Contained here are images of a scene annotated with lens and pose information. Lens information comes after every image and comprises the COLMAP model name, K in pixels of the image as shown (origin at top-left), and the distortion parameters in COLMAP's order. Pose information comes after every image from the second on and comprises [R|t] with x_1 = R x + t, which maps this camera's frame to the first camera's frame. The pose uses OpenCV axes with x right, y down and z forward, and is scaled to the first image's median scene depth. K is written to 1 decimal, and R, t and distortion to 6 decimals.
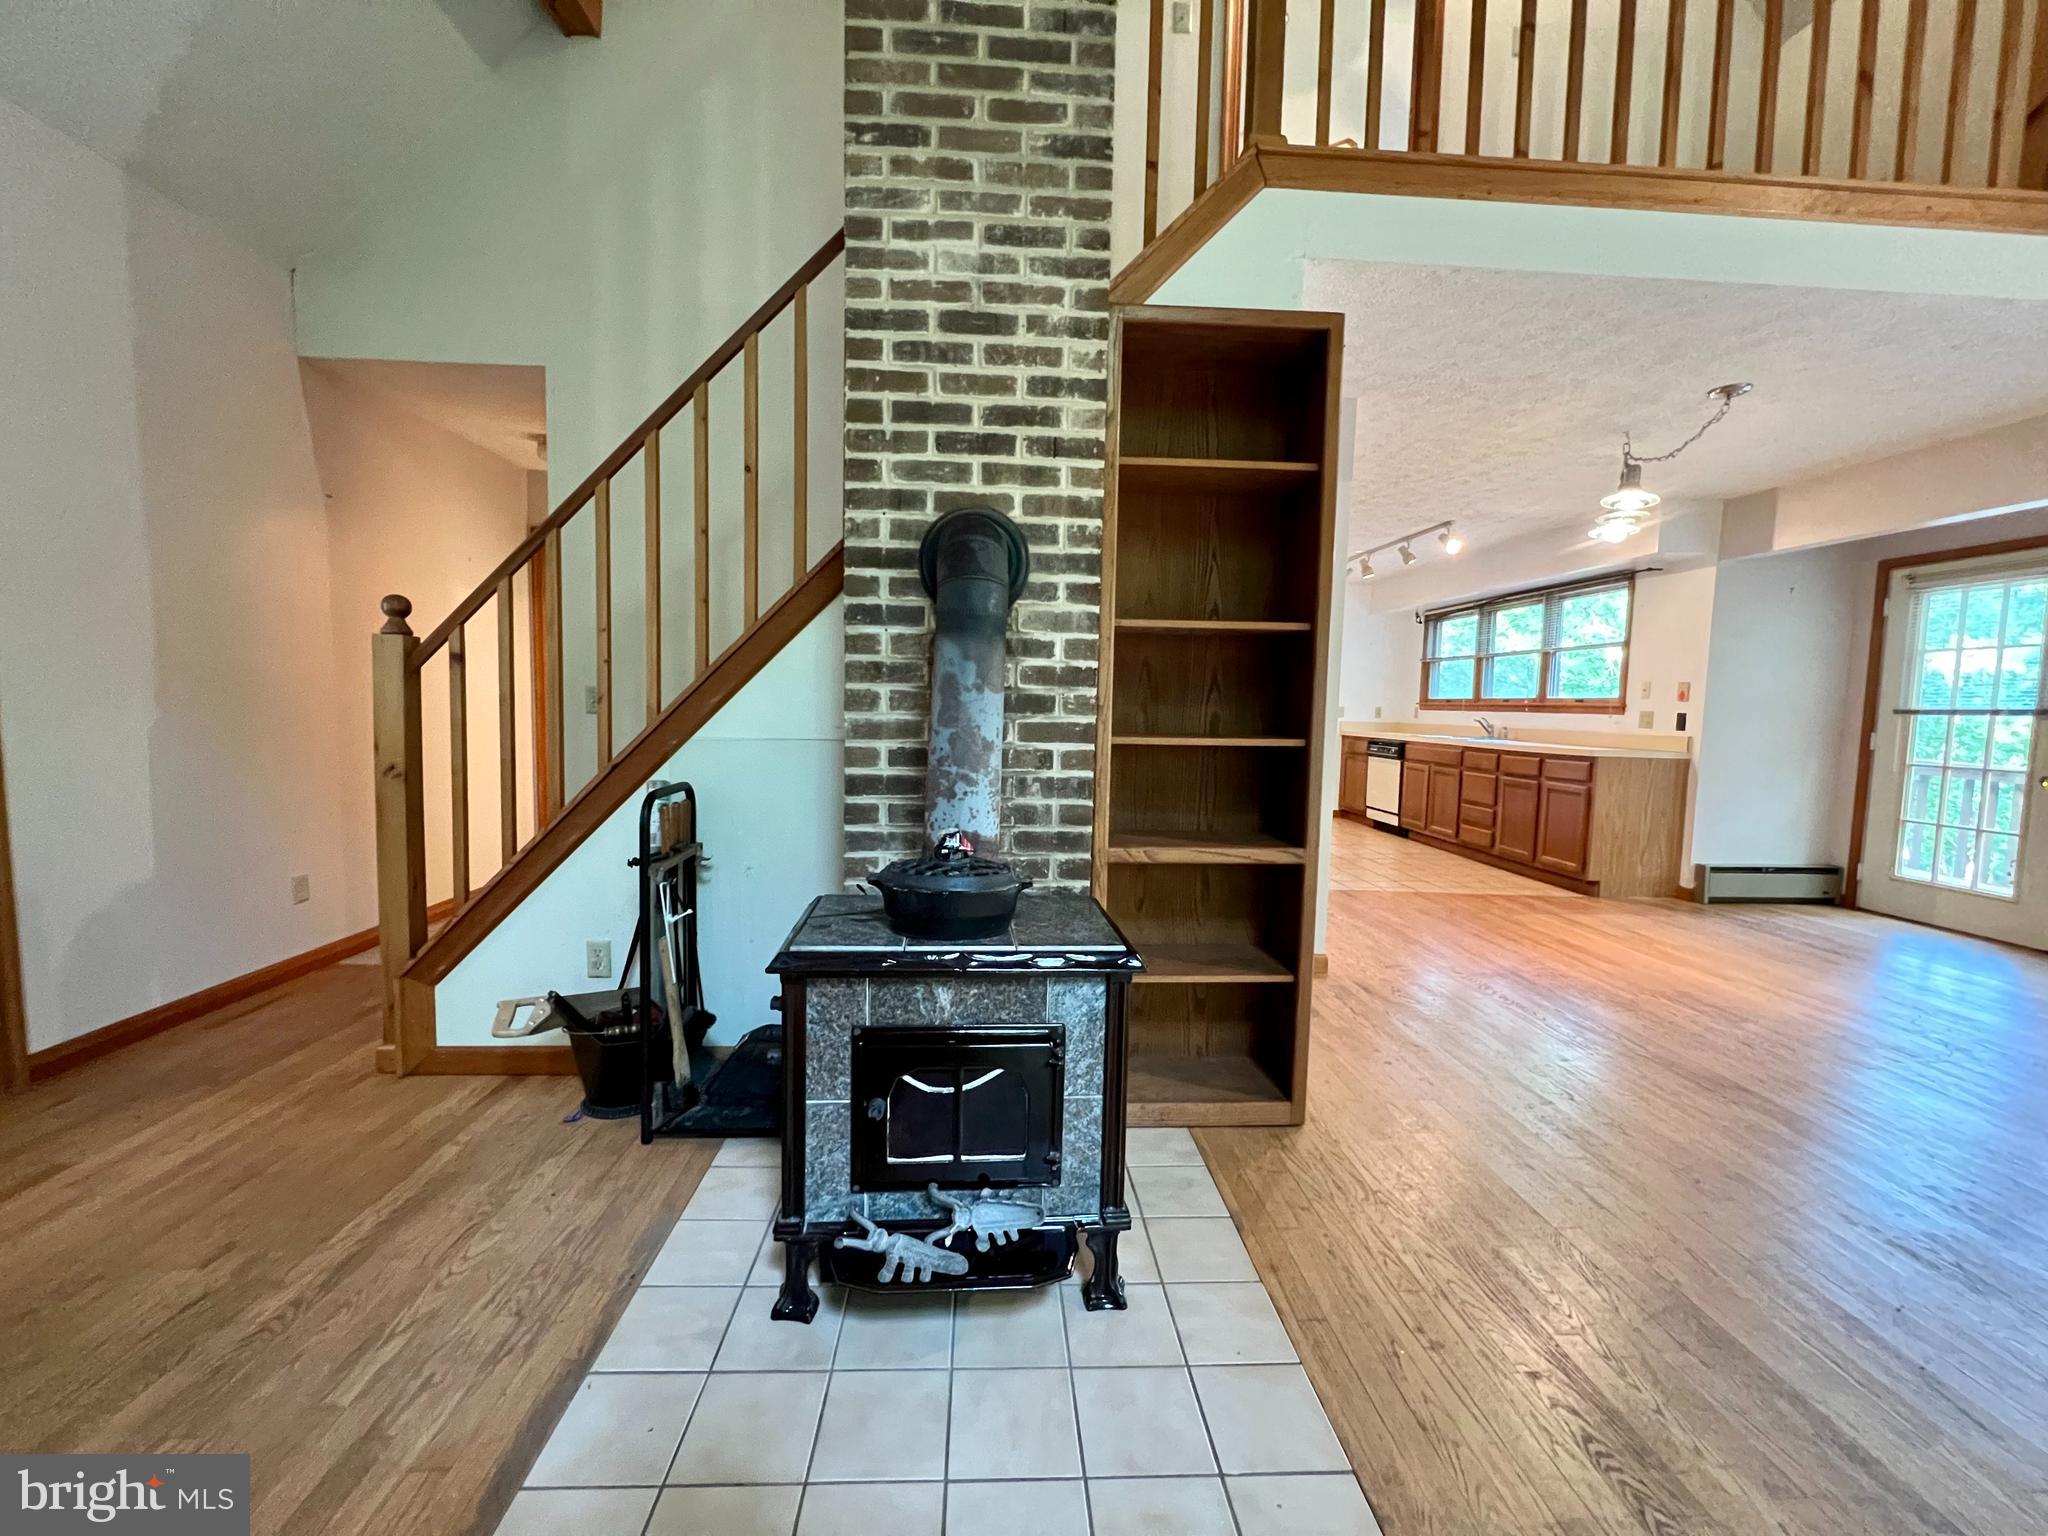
lens RADIAL K [[822.5, 0, 1021.8], [0, 822.5, 767.6], [0, 0, 1]] dist [-0.001273, 0.000636]
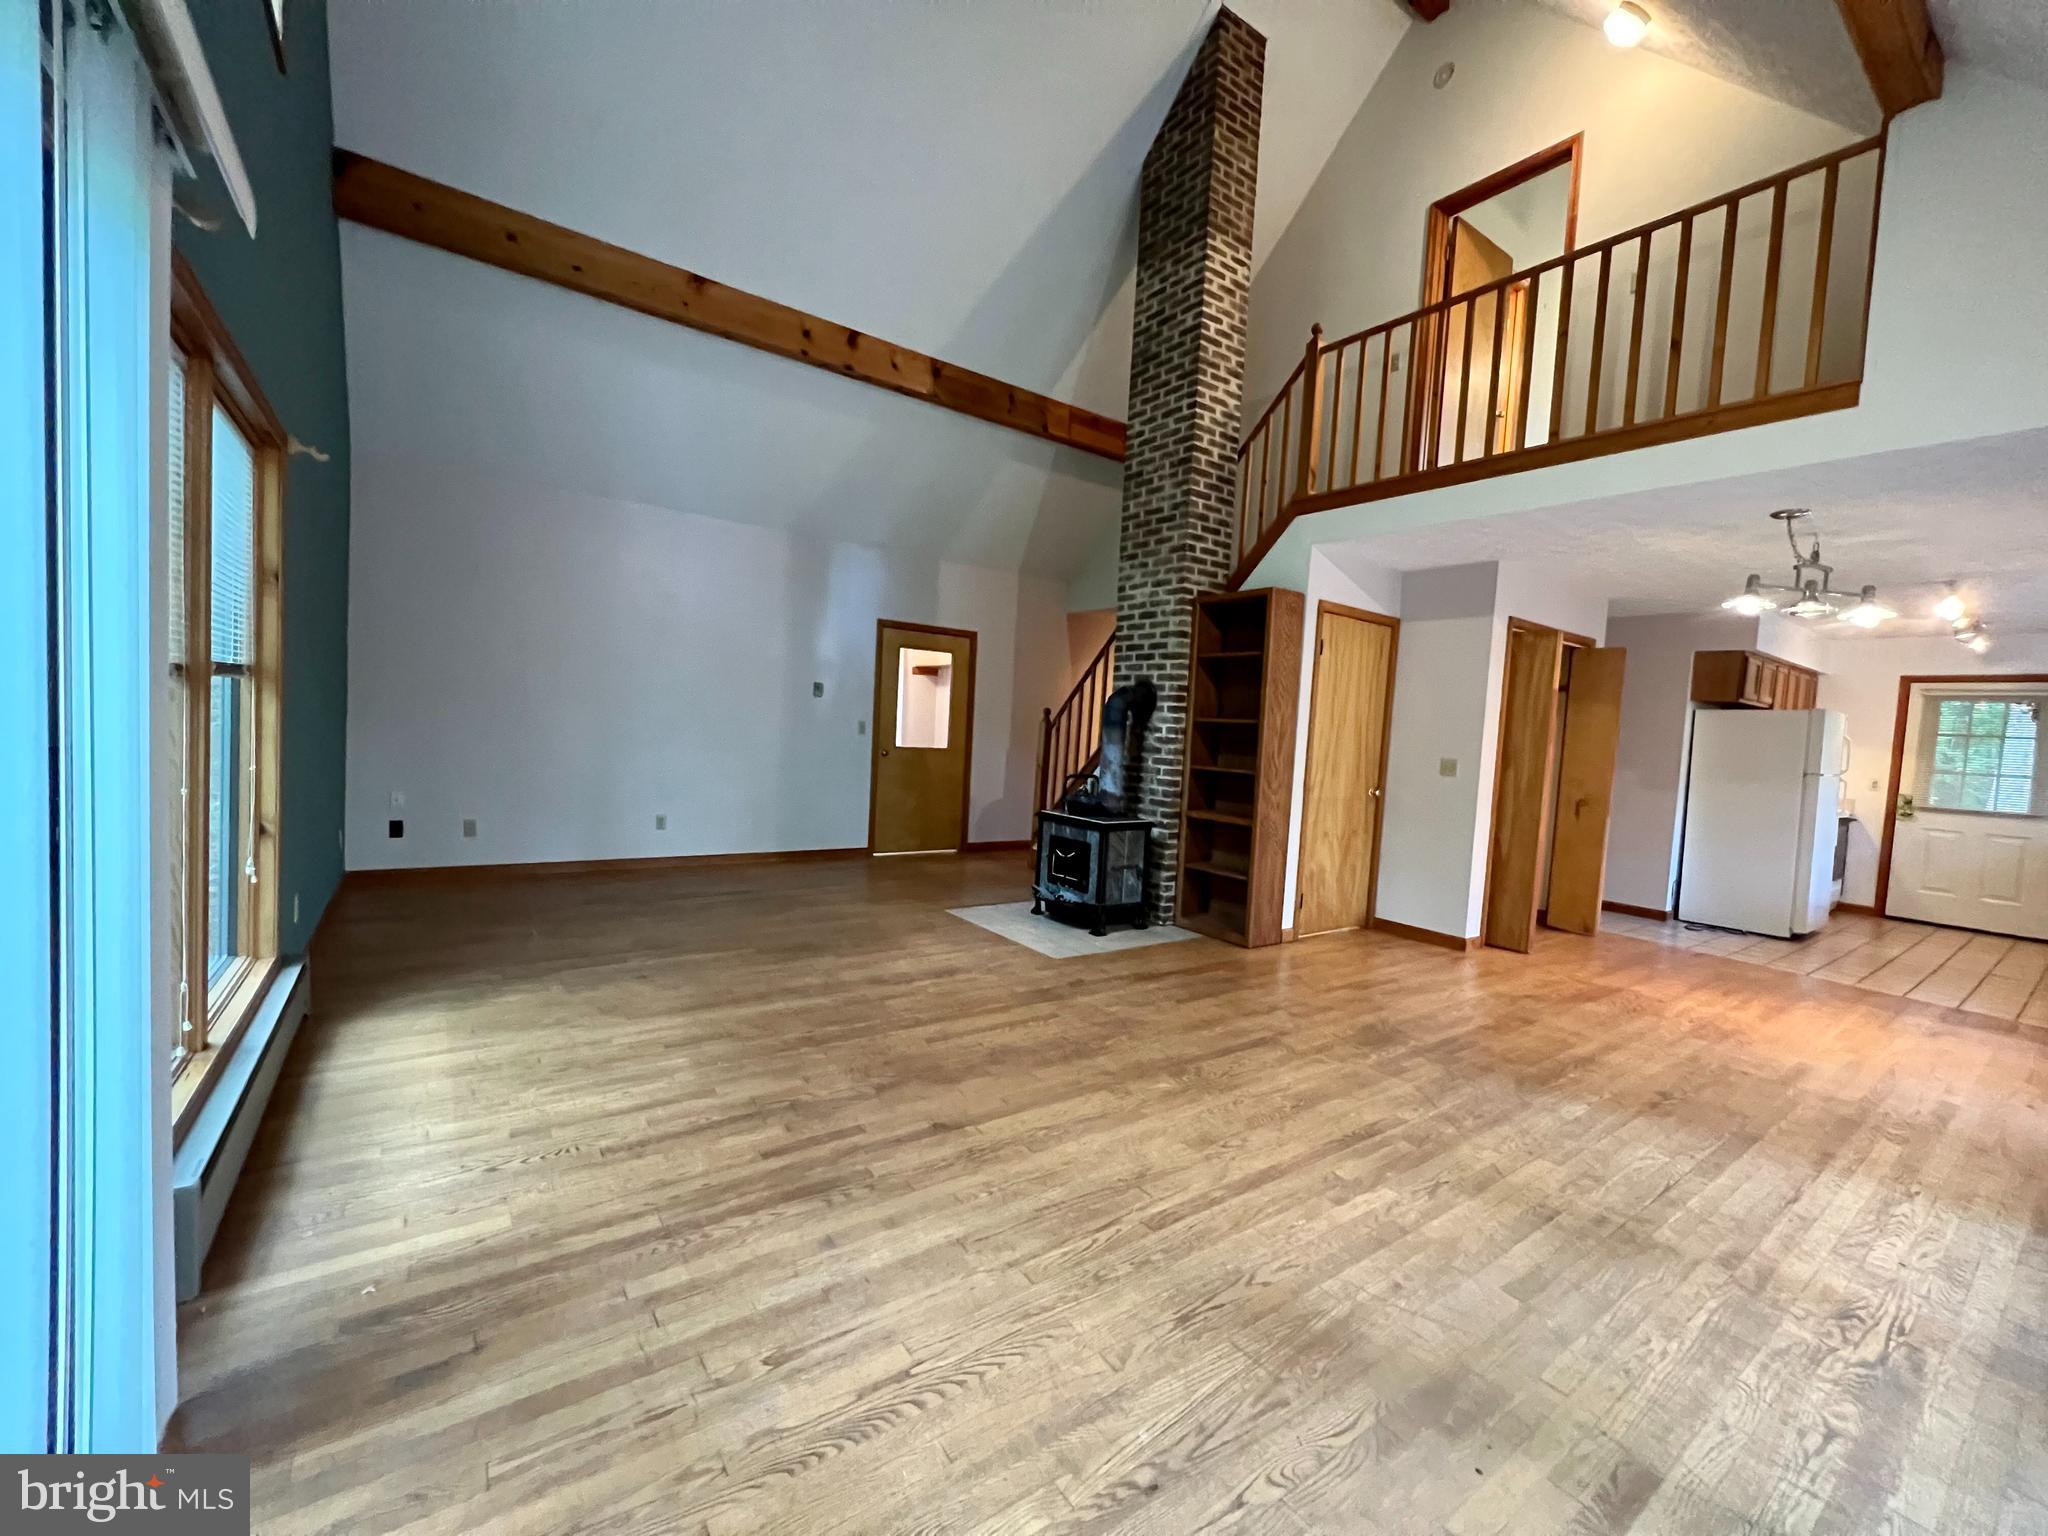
lens RADIAL K [[816.0, 0, 1019.1], [0, 816.0, 767.3], [0, 0, 1]] dist [0.000405, -0.000009]
pose [[0.542056, 0.052750, -0.838685, 2.056426], [-0.109774, 0.993921, -0.008435, 0.049479], [0.833142, 0.096638, 0.544551, -0.832607]]
